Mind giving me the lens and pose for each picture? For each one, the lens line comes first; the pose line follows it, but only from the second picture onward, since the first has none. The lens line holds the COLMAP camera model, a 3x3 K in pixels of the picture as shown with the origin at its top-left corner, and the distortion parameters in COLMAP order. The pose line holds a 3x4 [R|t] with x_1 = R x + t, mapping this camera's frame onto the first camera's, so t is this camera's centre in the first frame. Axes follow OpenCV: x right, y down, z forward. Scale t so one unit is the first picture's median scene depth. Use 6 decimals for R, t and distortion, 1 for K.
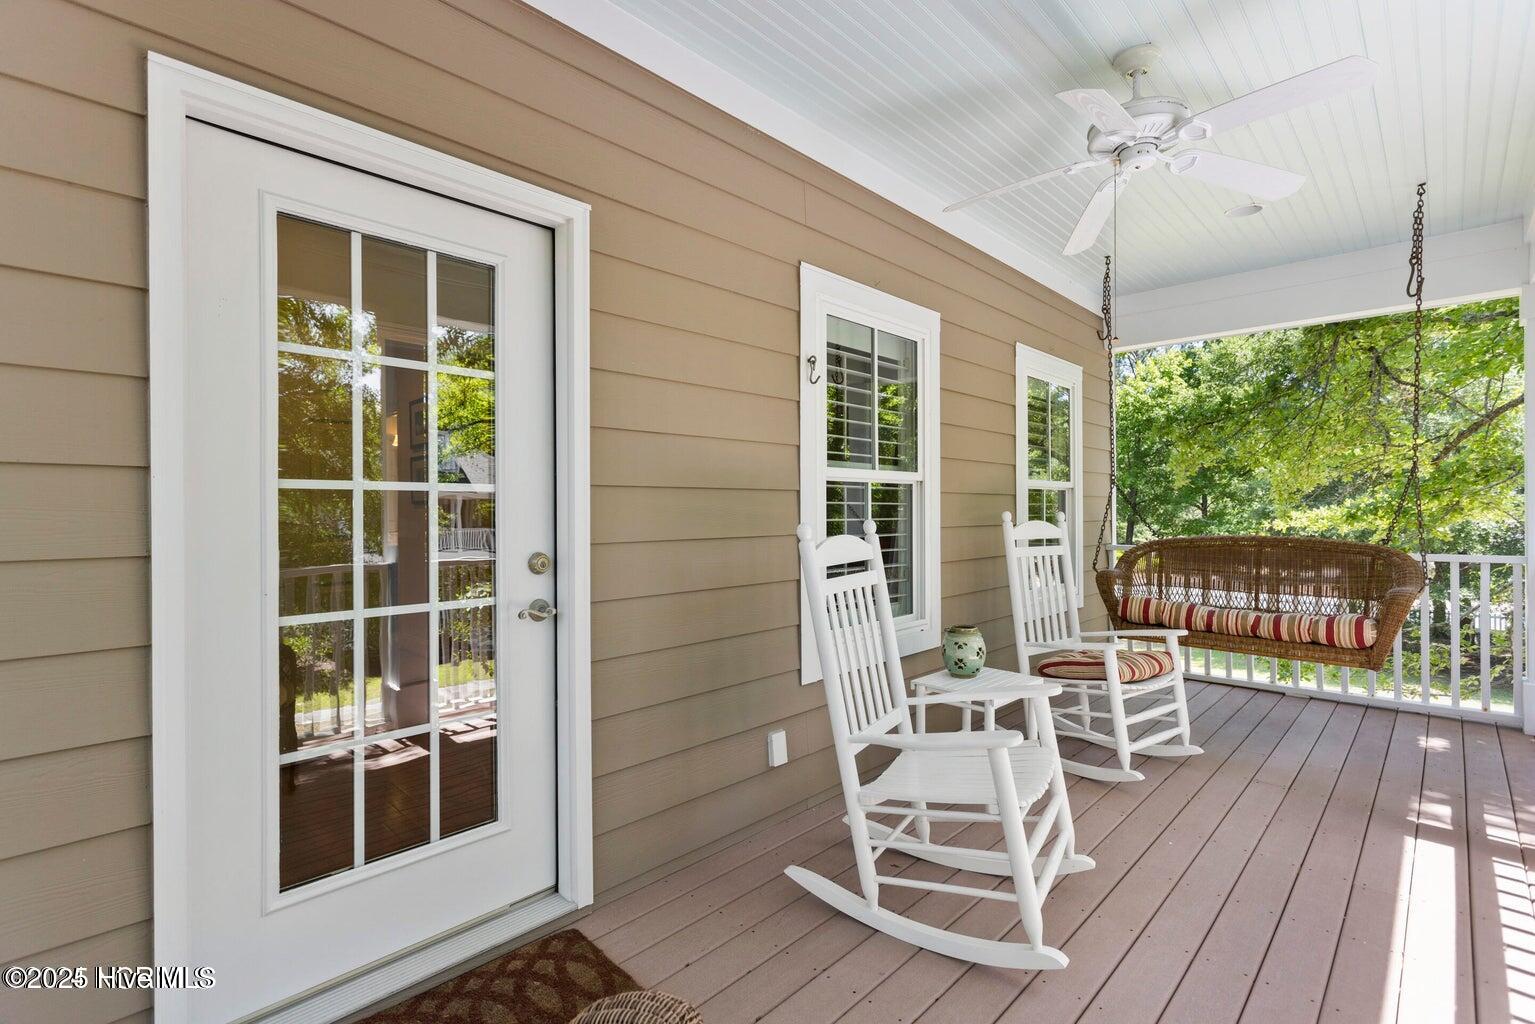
lens RADIAL K [[720.0, 0, 764.2], [0, 720.0, 514.9], [0, 0, 1]] dist [0.001562, -0.000010]
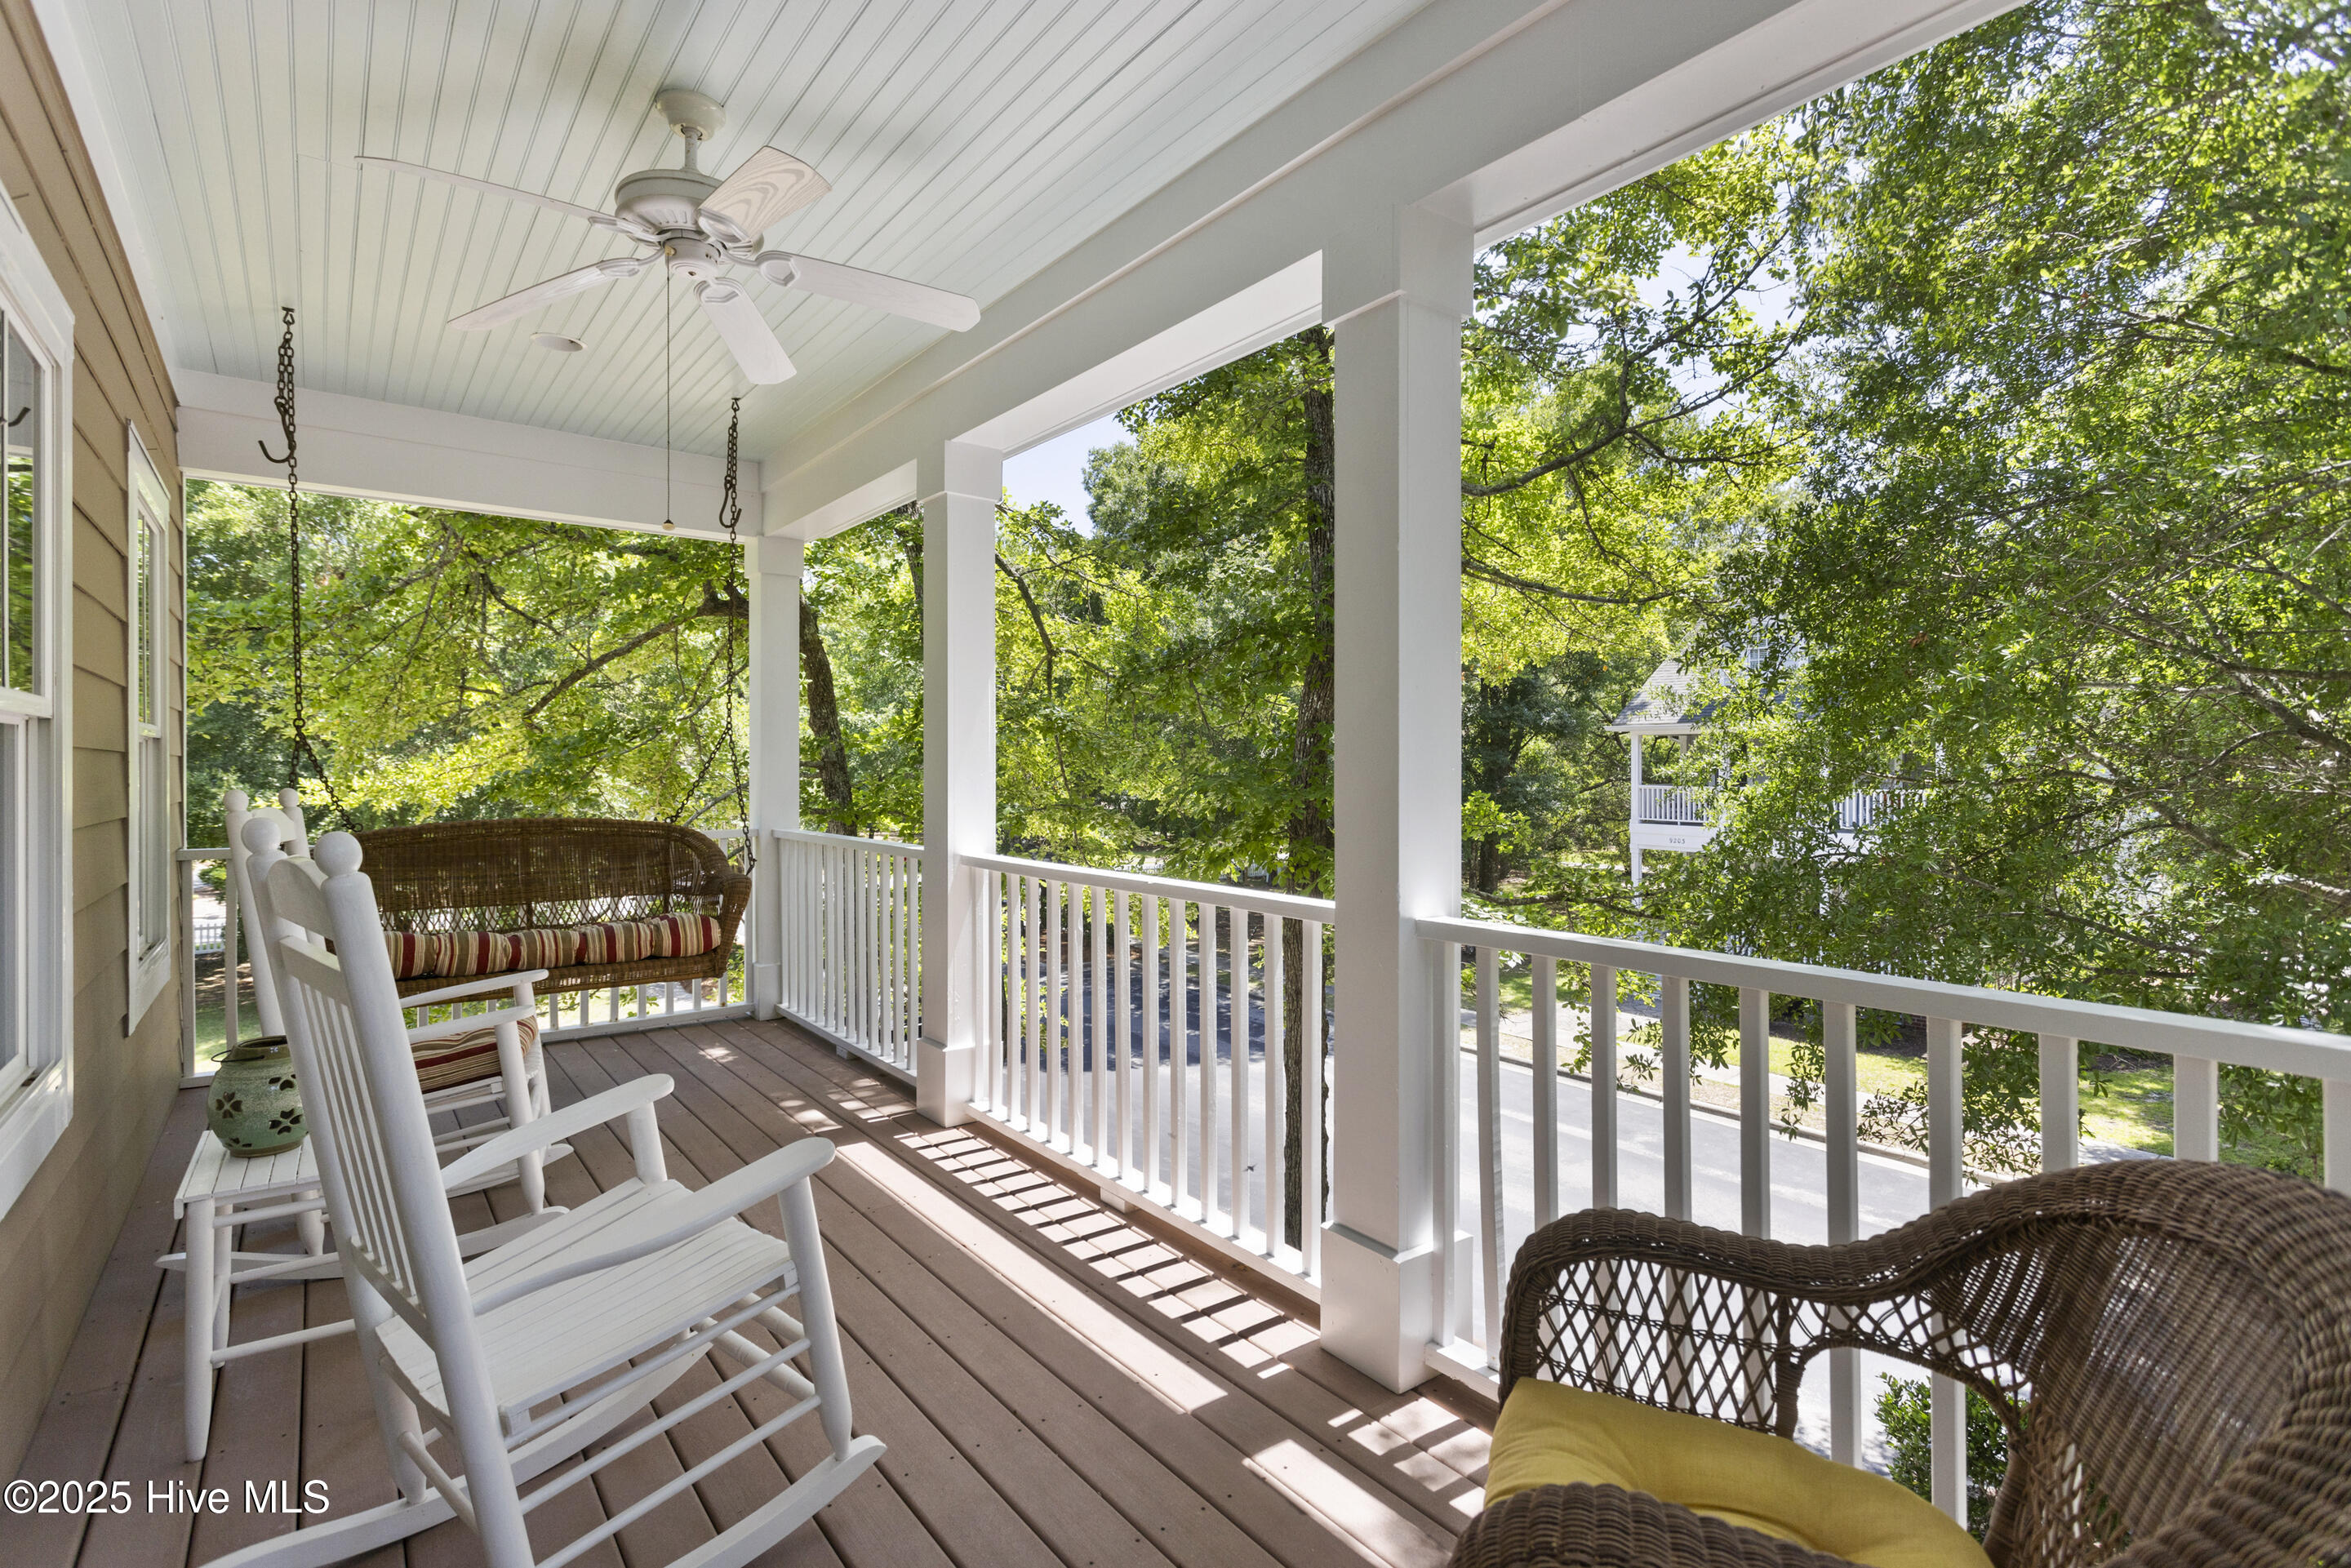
lens RADIAL K [[1102.7, 0, 1159.8], [0, 1102.7, 770.3], [0, 0, 1]] dist [0.001562, -0.000010]
pose [[0.156916, 0.002005, 0.987610, -0.301085], [0.010936, 0.999933, -0.003767, -0.007474], [-0.987551, 0.011392, 0.156884, 0.303982]]
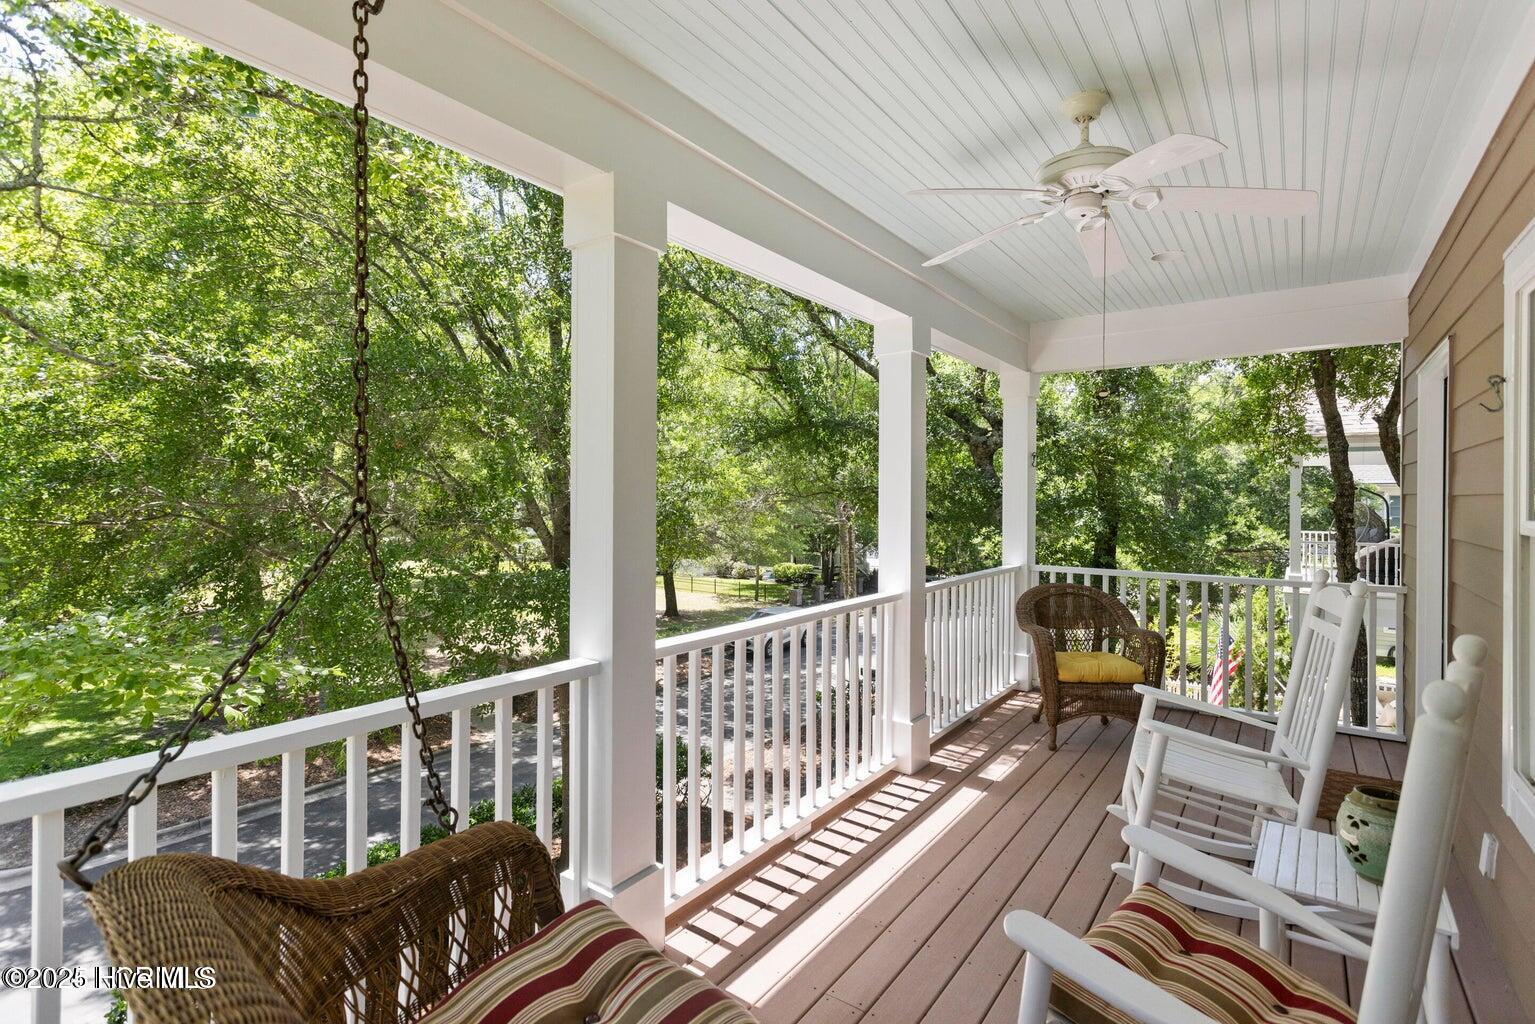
lens RADIAL K [[720.0, 0, 757.9], [0, 720.0, 503.5], [0, 0, 1]] dist [0.001562, -0.000010]
pose [[-0.992376, 0.005055, -0.123143, 0.778109], [0.003899, 0.999946, 0.009632, -0.069201], [0.123185, 0.009079, -0.992342, 1.378534]]
